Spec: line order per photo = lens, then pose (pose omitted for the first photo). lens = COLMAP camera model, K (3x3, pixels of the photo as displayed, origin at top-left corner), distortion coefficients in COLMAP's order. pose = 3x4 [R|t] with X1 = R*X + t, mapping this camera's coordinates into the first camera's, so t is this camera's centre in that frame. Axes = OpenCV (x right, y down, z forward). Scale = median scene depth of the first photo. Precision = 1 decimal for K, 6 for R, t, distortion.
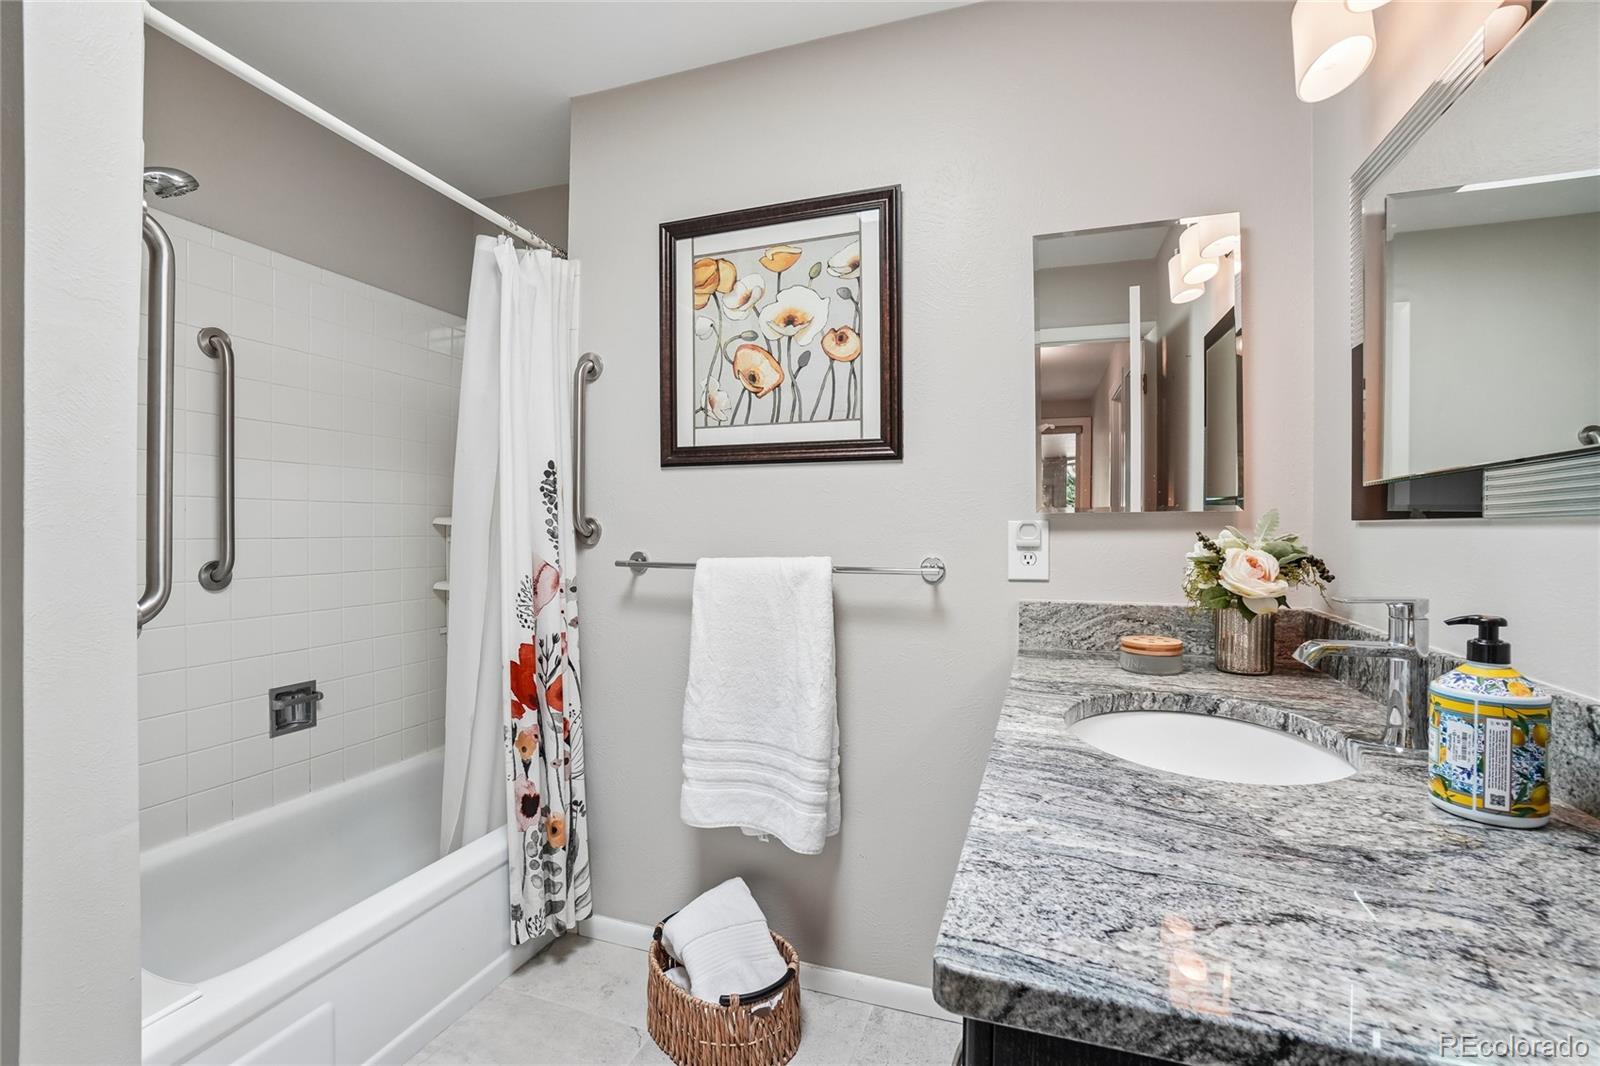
lens RADIAL K [[711.4, 0, 788.2], [0, 711.4, 534.3], [0, 0, 1]] dist [-0.050005, 0.014541]
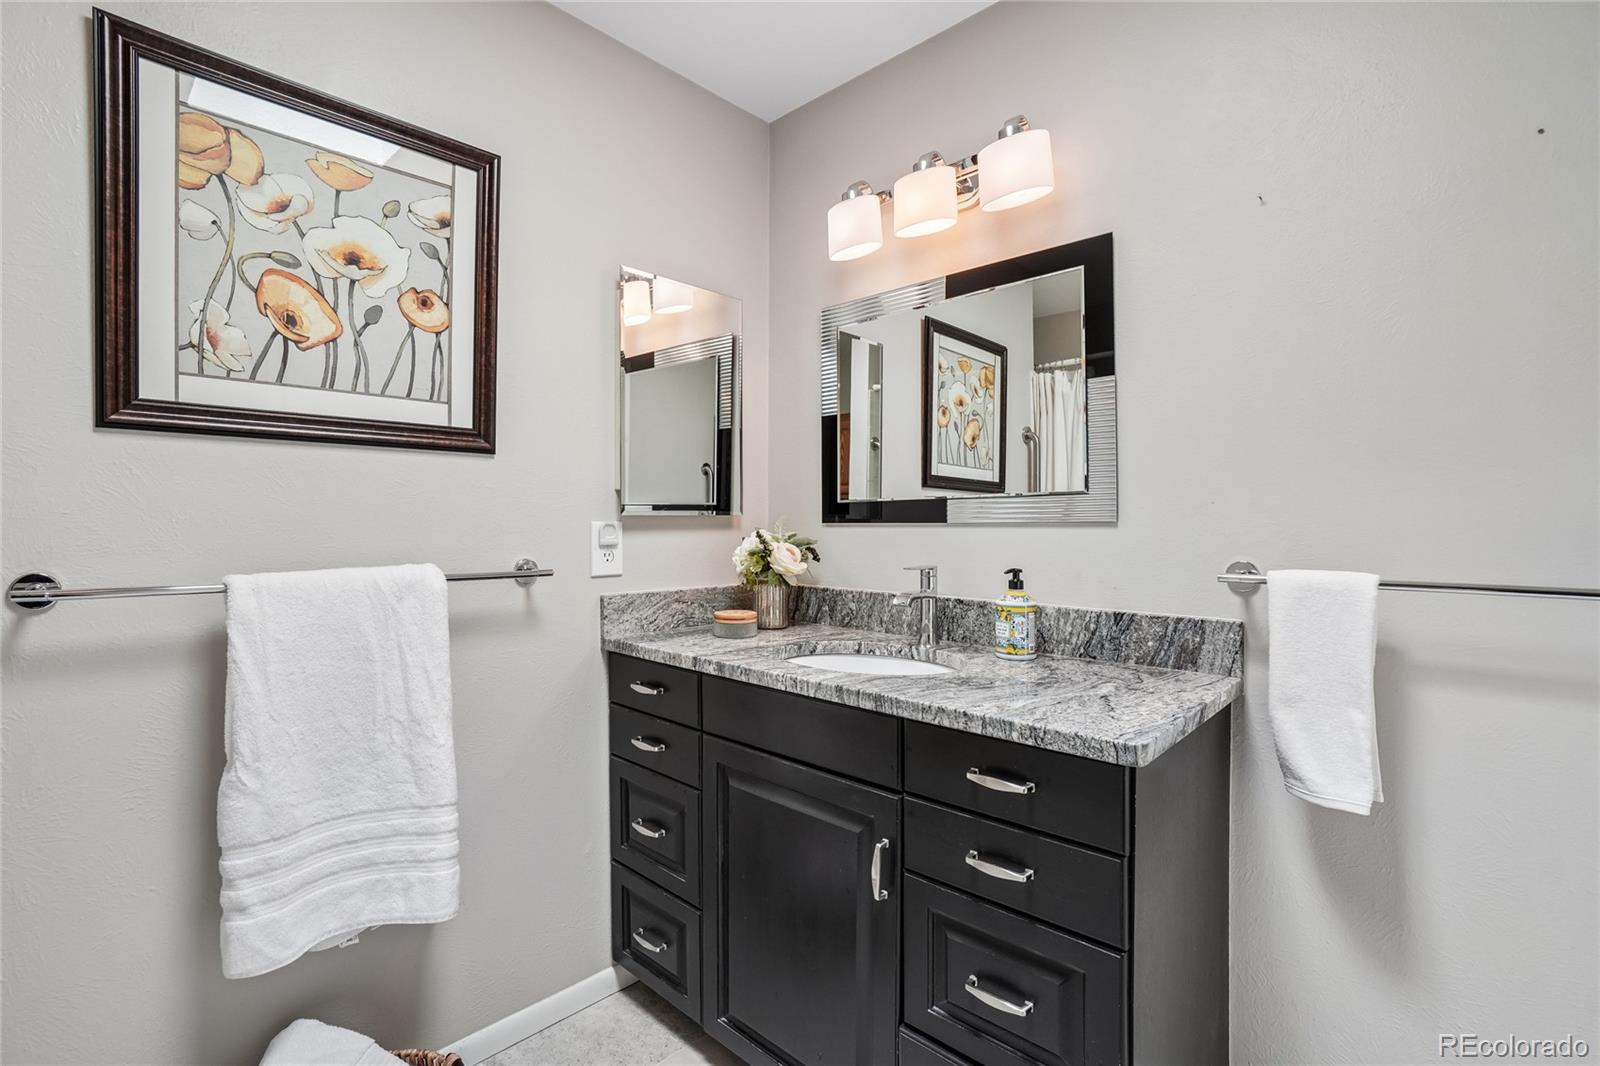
lens RADIAL K [[711.4, 0, 793.6], [0, 711.4, 537.6], [0, 0, 1]] dist [-0.050005, 0.014541]
pose [[0.421585, -0.013812, 0.906684, -0.492121], [0.008933, 0.999899, 0.011078, -0.003734], [-0.906745, 0.003429, 0.421666, 0.254071]]
